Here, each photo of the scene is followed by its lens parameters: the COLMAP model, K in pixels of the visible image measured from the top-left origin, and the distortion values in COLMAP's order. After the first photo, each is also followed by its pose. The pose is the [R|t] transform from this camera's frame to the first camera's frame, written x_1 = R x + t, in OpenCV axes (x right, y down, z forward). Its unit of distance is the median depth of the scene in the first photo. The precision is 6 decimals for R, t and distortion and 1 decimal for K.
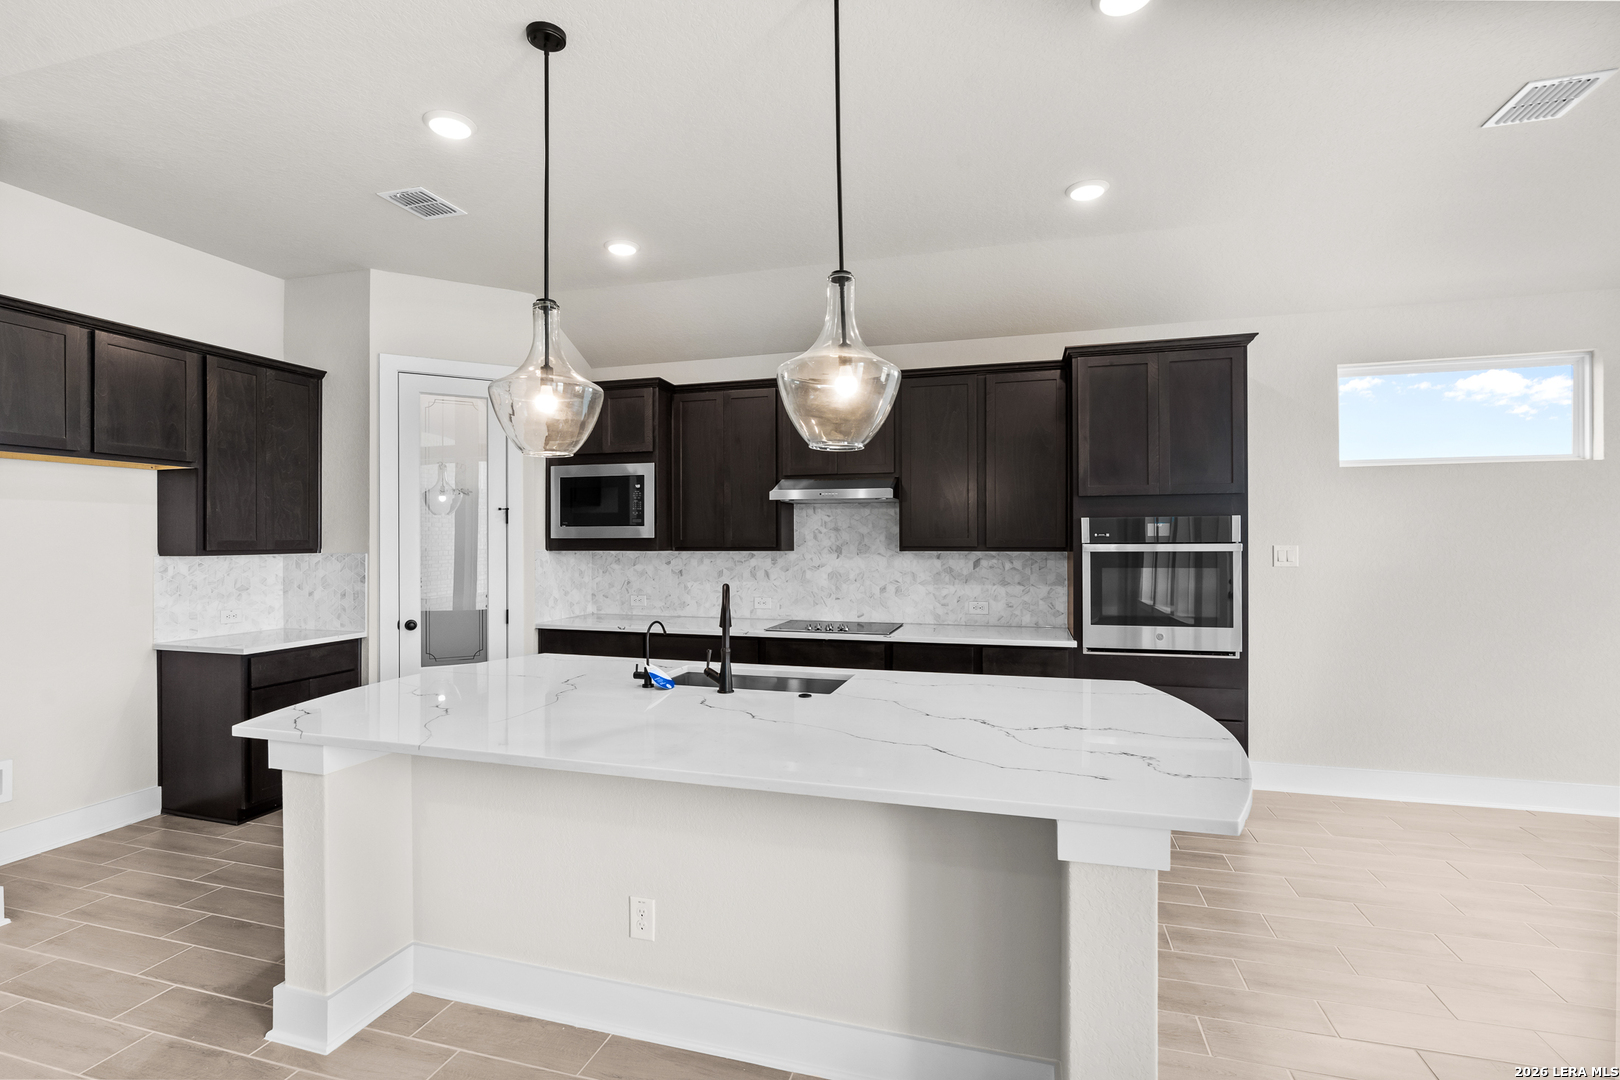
lens RADIAL K [[753.1, 0, 803.2], [0, 753.1, 540.4], [0, 0, 1]] dist [-0.004835, 0.000535]
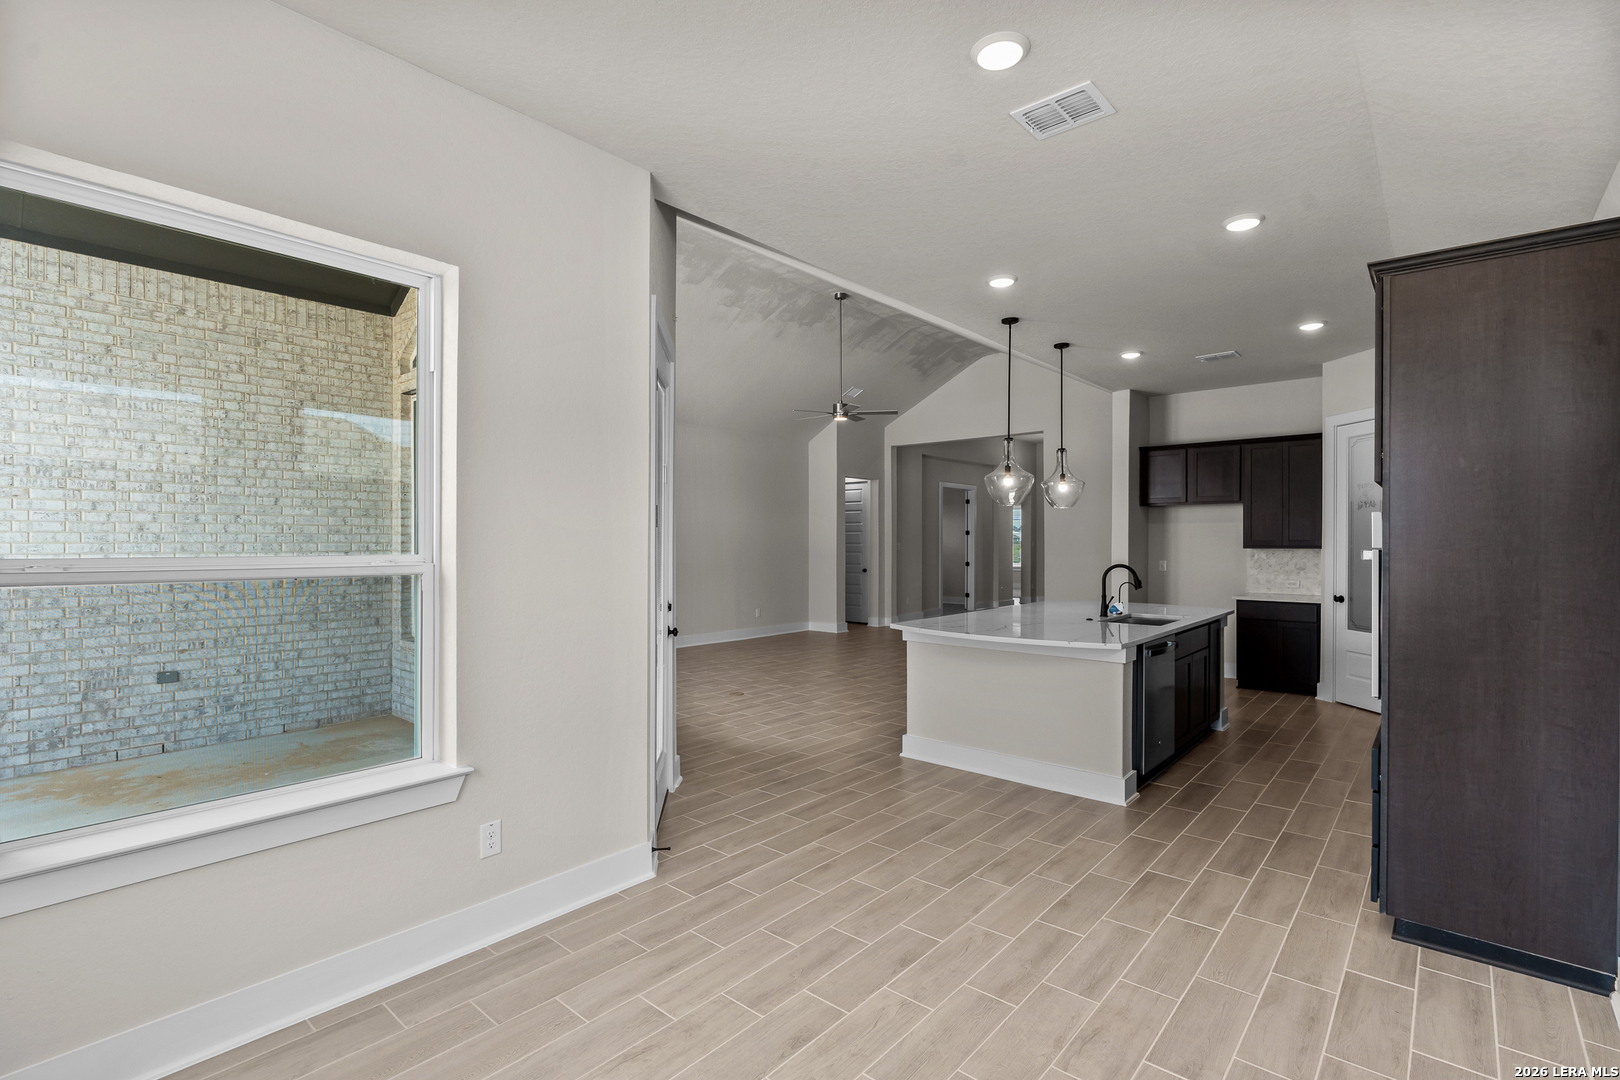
lens RADIAL K [[758.8, 0, 802.5], [0, 758.8, 542.7], [0, 0, 1]] dist [-0.002516, 0.000209]
pose [[-0.419143, 0.006086, -0.907900, 1.257046], [0.001139, 0.999980, 0.006177, -0.006662], [0.907920, 0.001555, -0.419141, 0.675025]]
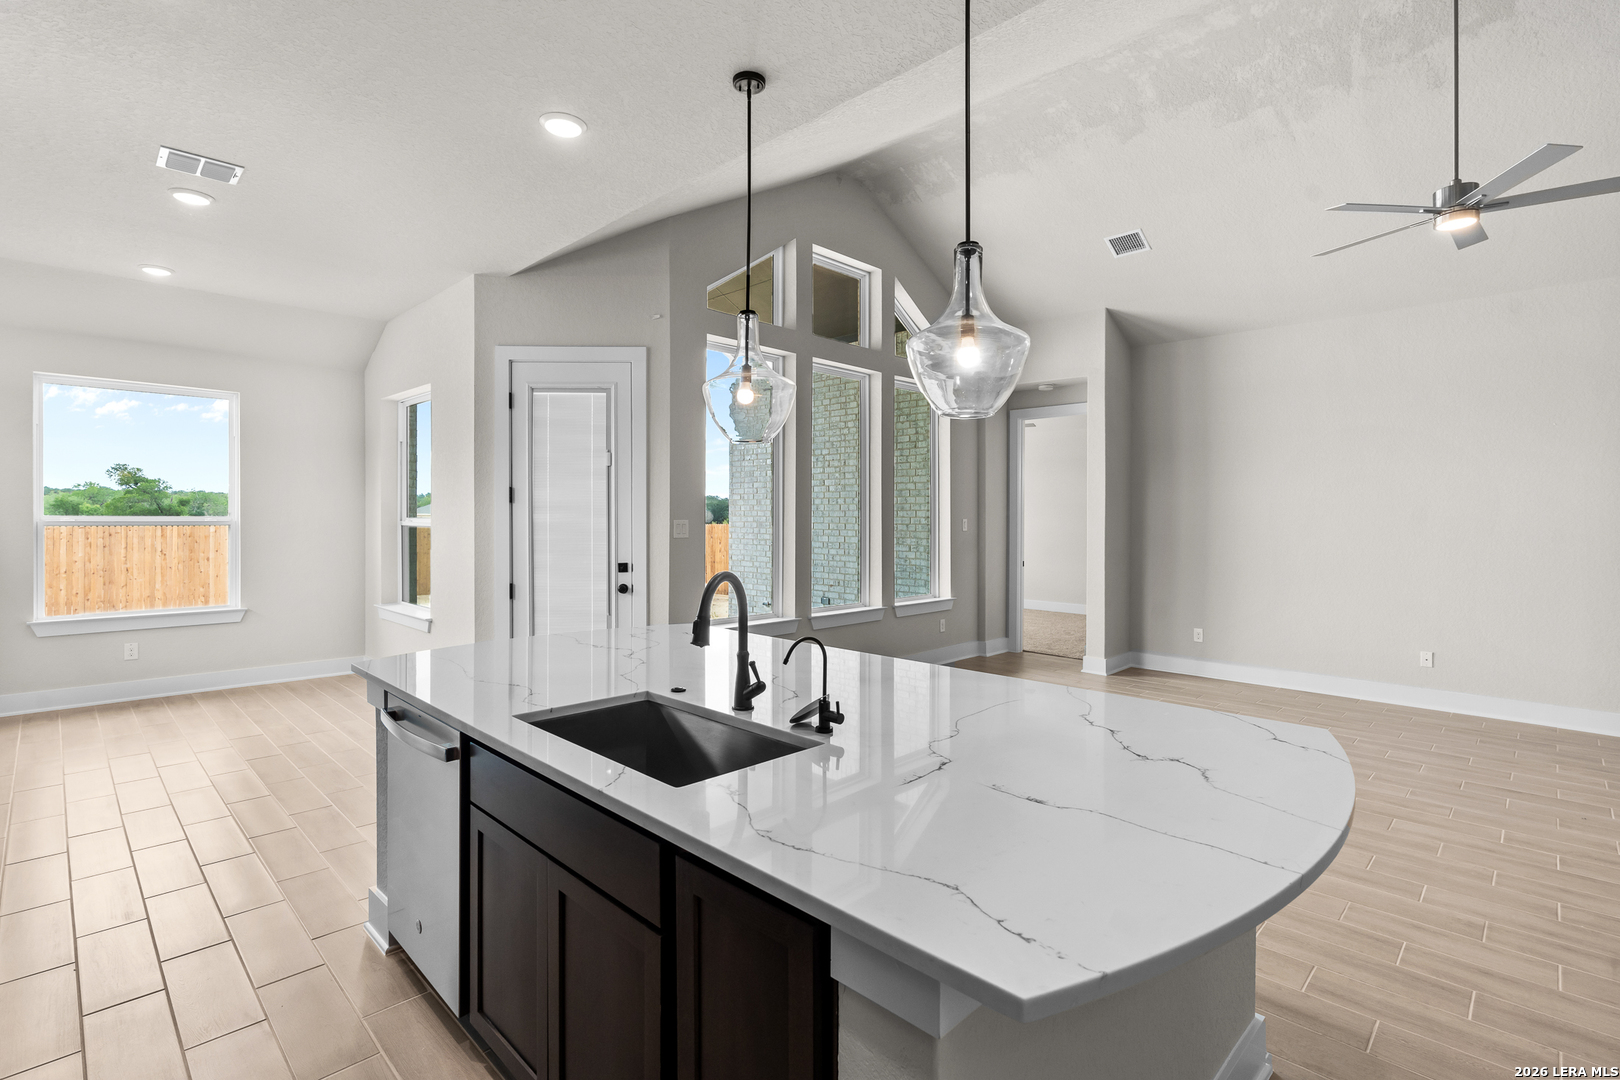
lens RADIAL K [[761.1, 0, 804.3], [0, 761.1, 528.7], [0, 0, 1]] dist [-0.005890, 0.001429]
pose [[-0.878169, -0.008245, 0.478279, -0.316311], [-0.002660, 0.999920, 0.012354, 0.006165], [-0.478343, 0.009576, -0.878121, 0.993016]]
